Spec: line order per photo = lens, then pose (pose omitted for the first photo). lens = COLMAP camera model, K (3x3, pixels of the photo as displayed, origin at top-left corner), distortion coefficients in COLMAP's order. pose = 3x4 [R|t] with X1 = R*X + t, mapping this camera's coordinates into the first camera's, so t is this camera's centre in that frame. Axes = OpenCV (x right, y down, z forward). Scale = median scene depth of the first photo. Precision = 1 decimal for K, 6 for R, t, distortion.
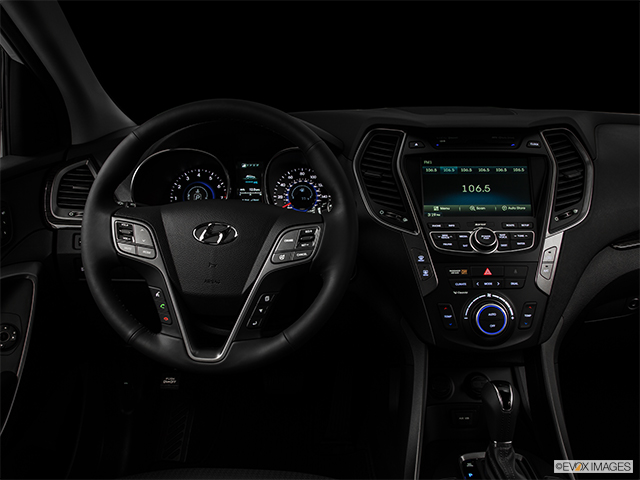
lens RADIAL K [[508.5, 0, 314.7], [0, 508.5, 240.3], [0, 0, 1]] dist [-0.082372, 0.022609]
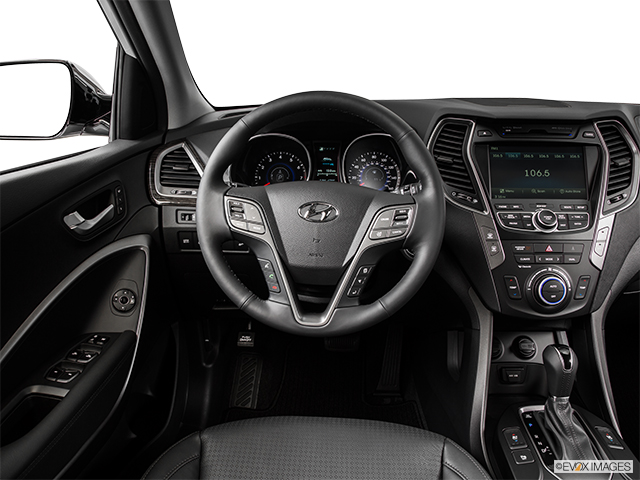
lens RADIAL K [[459.4, 0, 320.5], [0, 459.4, 235.1], [0, 0, 1]] dist [-0.099506, 0.018976]
pose [[0.999440, 0.012986, -0.030843, -0.127647], [-0.011379, 0.998596, 0.051738, -0.012536], [0.031472, -0.051359, 0.998184, -0.014259]]
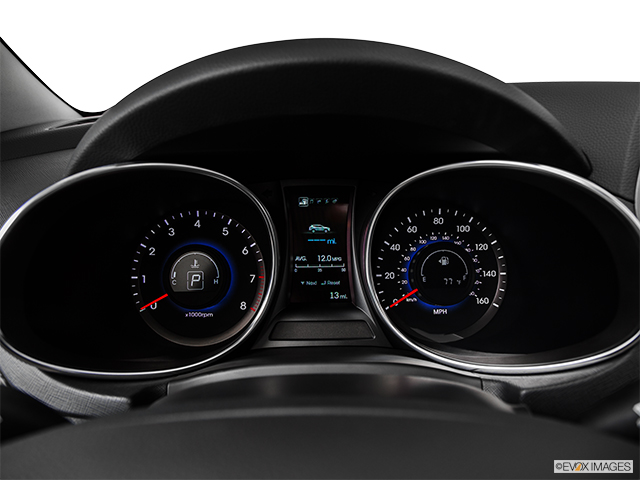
lens RADIAL K [[459.4, 0, 326.8], [0, 459.4, 238.1], [0, 0, 1]] dist [-0.099506, 0.018976]
pose [[0.998926, -0.006576, 0.045861, -0.162705], [0.006482, 0.999977, 0.002208, -0.138560], [-0.045874, -0.001909, 0.998945, 0.720001]]
